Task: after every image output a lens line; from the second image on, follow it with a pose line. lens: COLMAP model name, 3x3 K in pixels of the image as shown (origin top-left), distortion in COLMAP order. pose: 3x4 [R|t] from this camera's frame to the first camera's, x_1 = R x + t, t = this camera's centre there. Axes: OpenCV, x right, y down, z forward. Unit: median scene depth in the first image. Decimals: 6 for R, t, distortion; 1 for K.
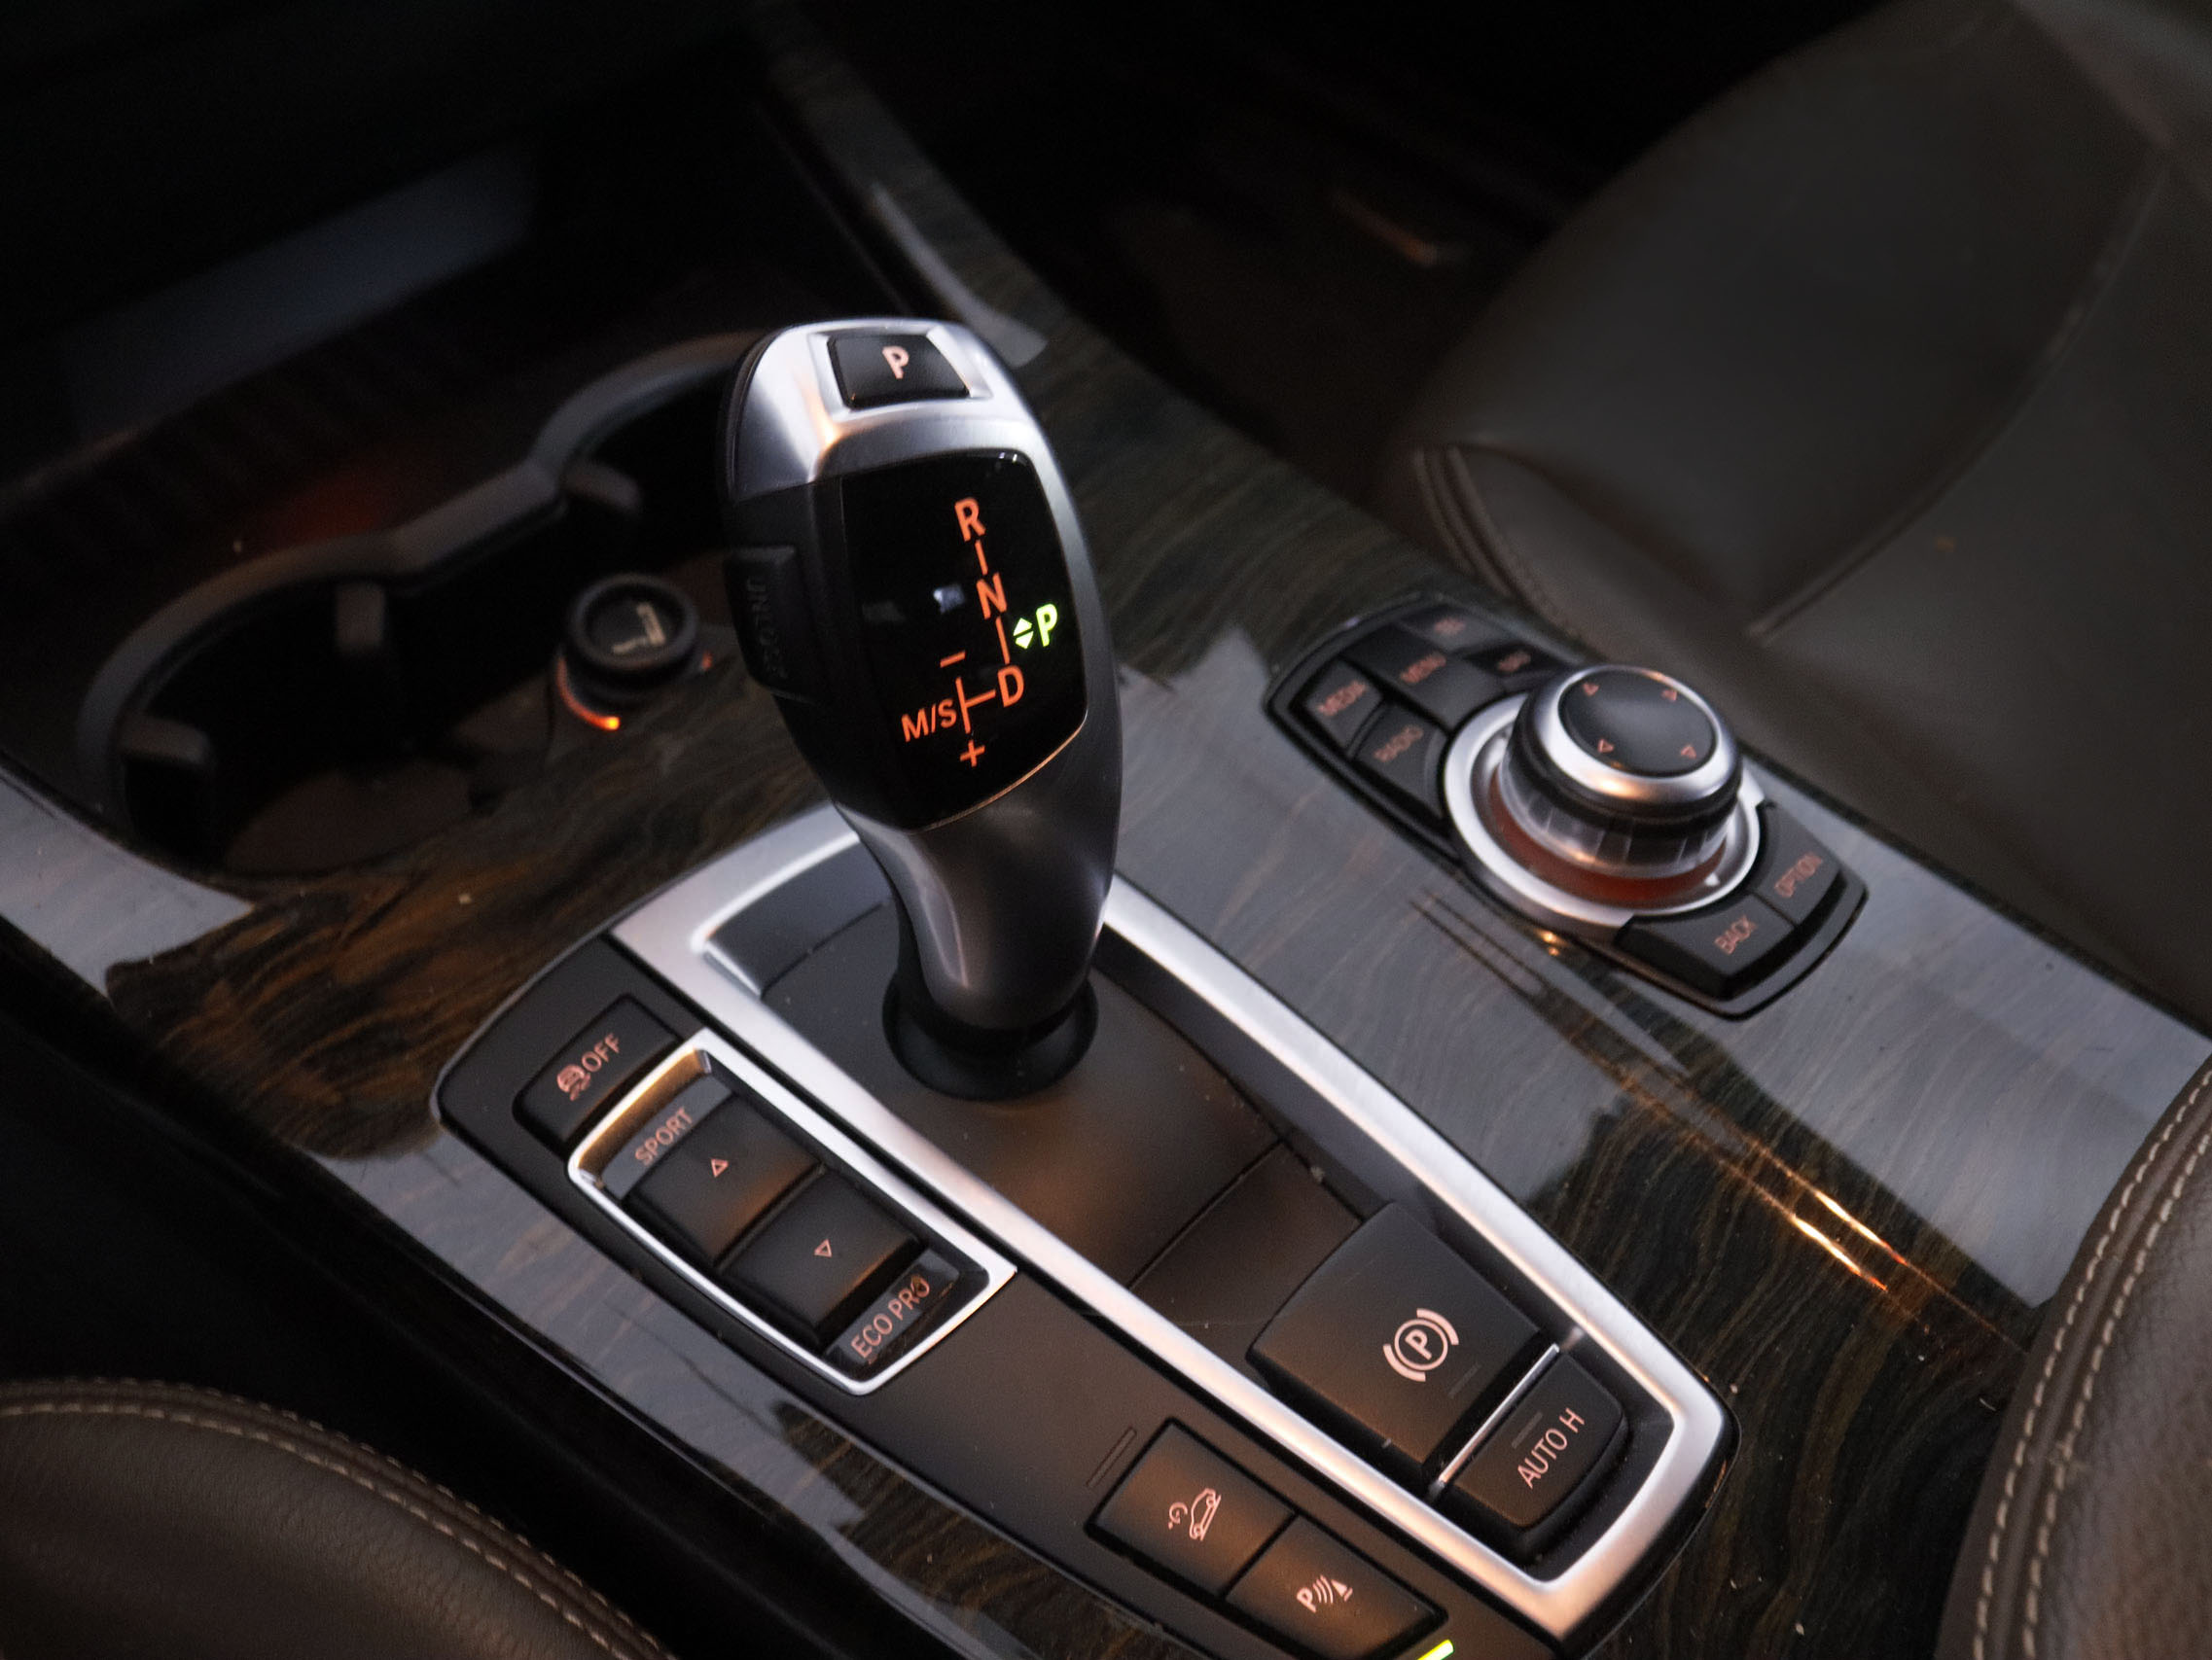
lens RADIAL K [[2019.5, 0, 1106.0], [0, 2019.5, 830.0], [0, 0, 1]] dist [-0.168493, 0.137034]
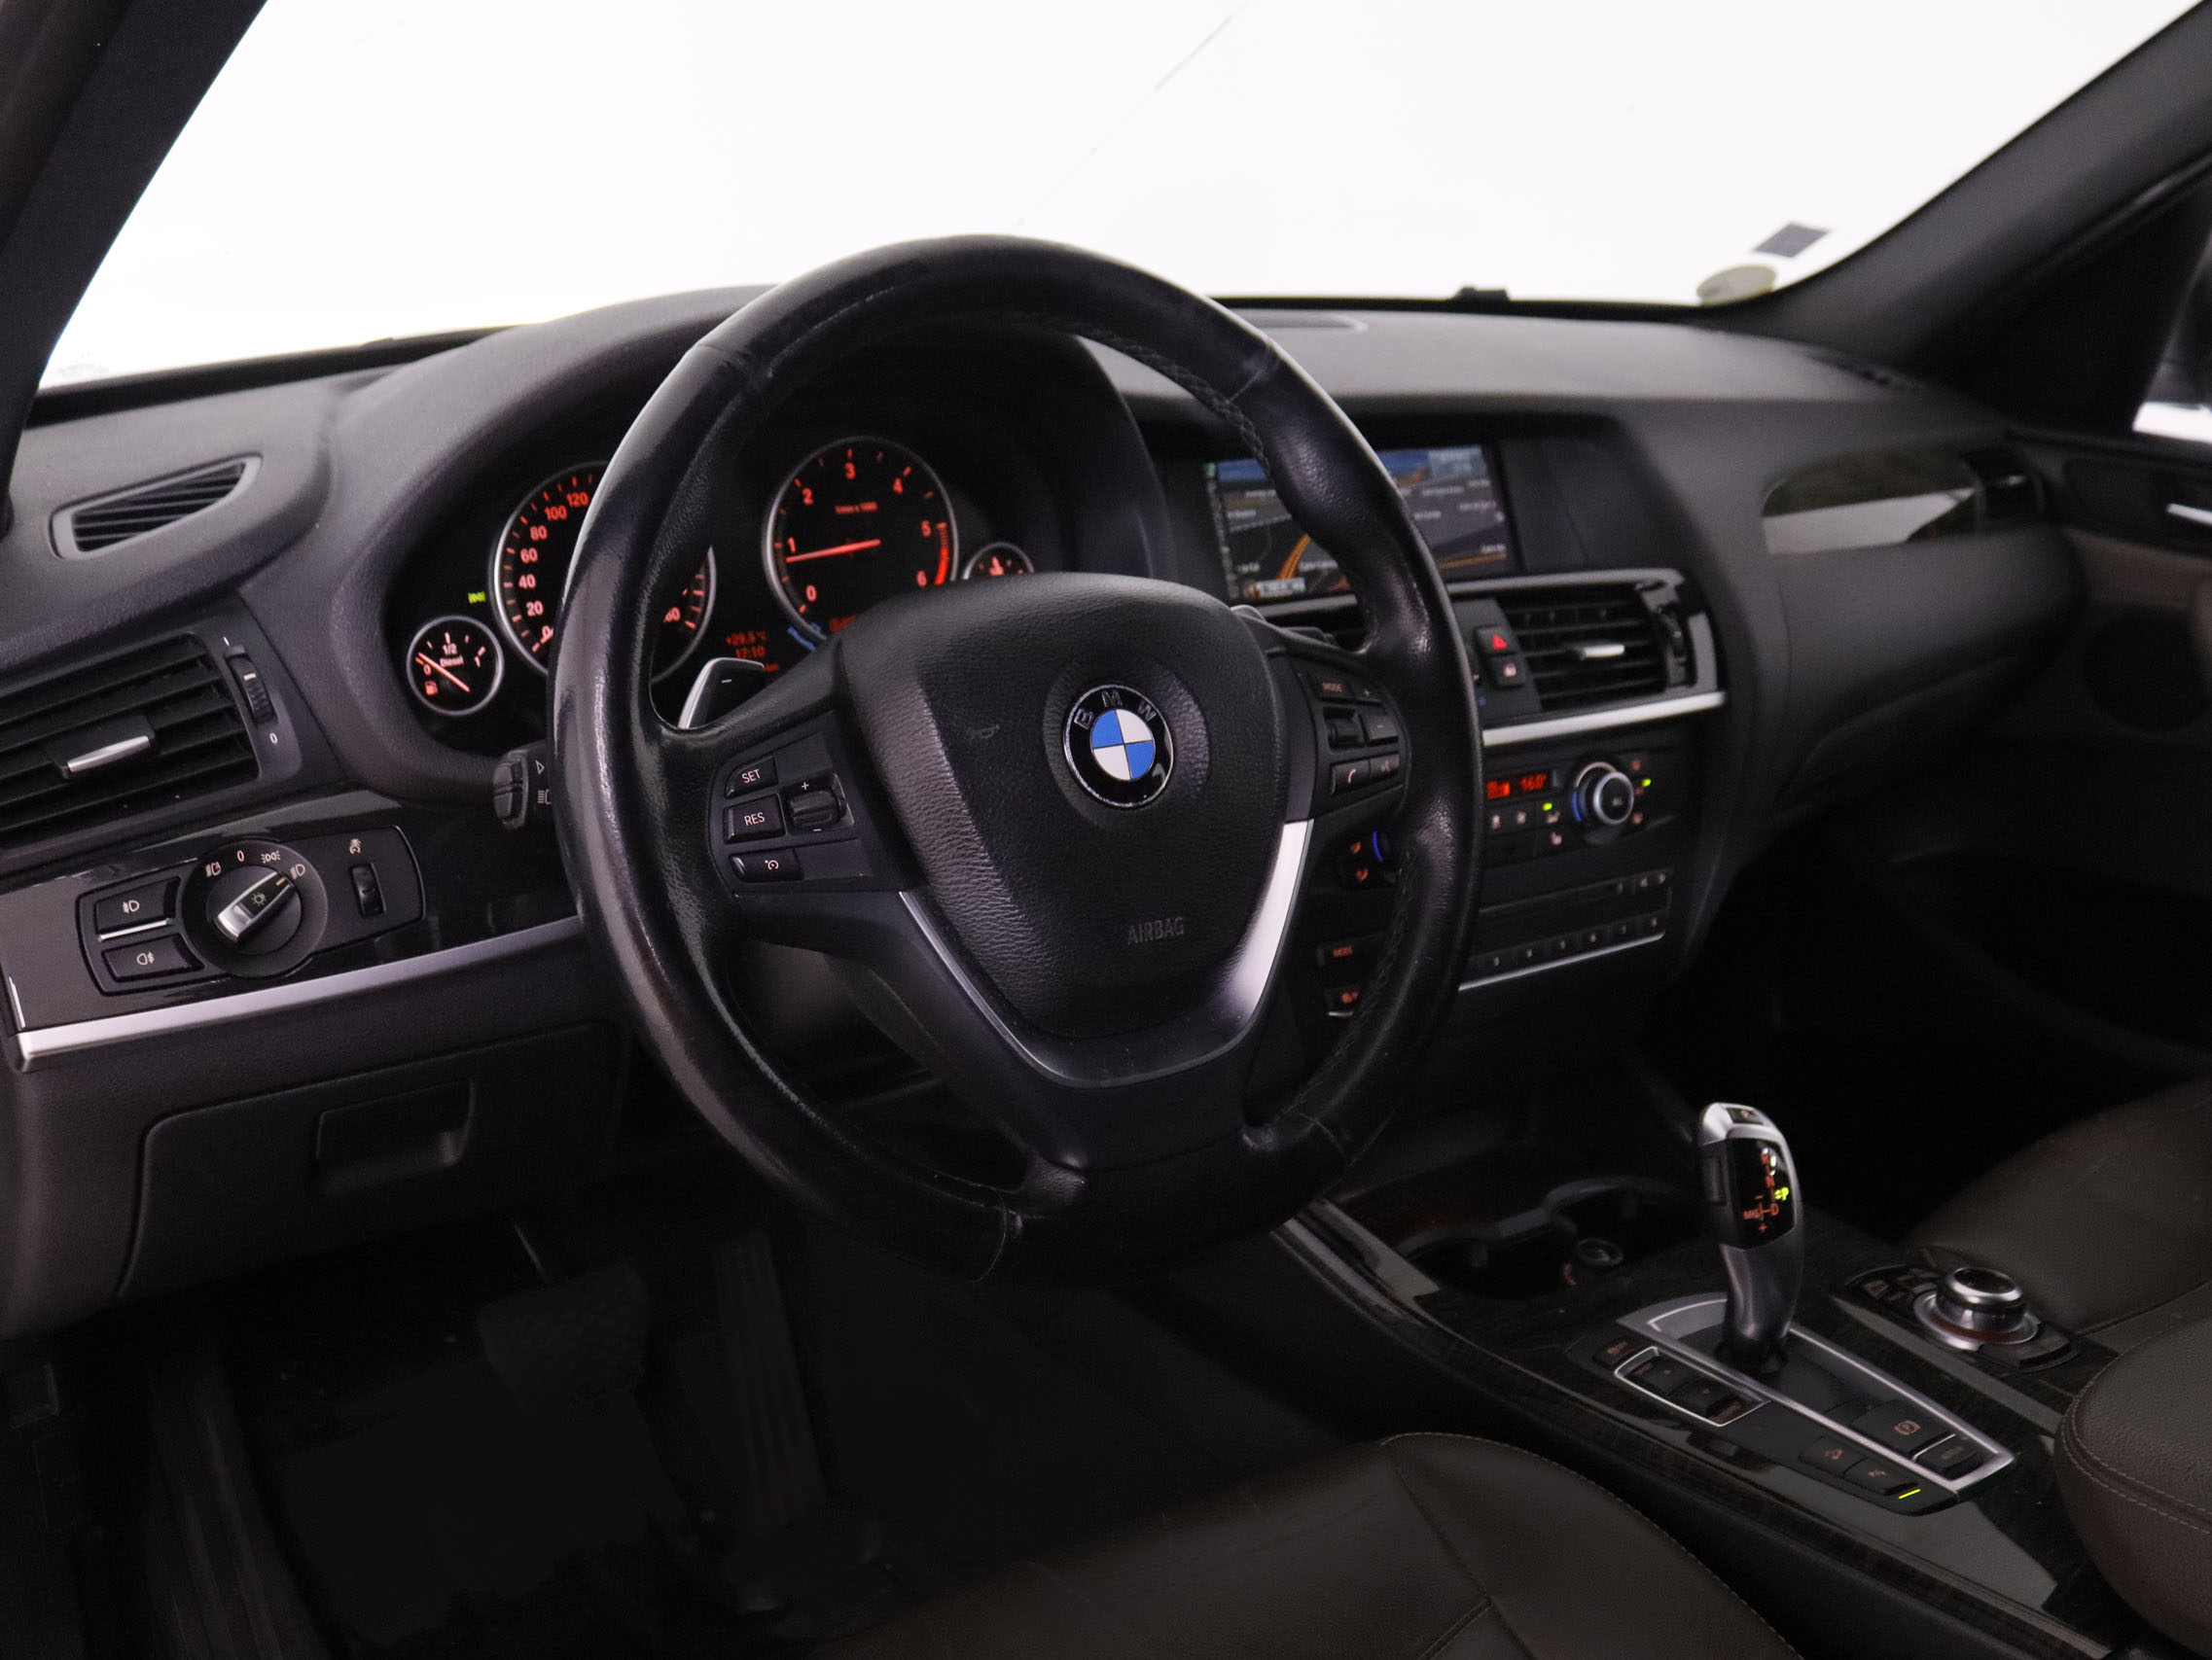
lens RADIAL K [[2019.5, 0, 1106.0], [0, 2019.5, 830.0], [0, 0, 1]] dist [-0.168493, 0.137034]
pose [[0.966299, 0.020184, -0.256631, -0.292314], [-0.155020, 0.841513, -0.517518, 1.278582], [0.205513, 0.539860, 0.816282, -2.279984]]
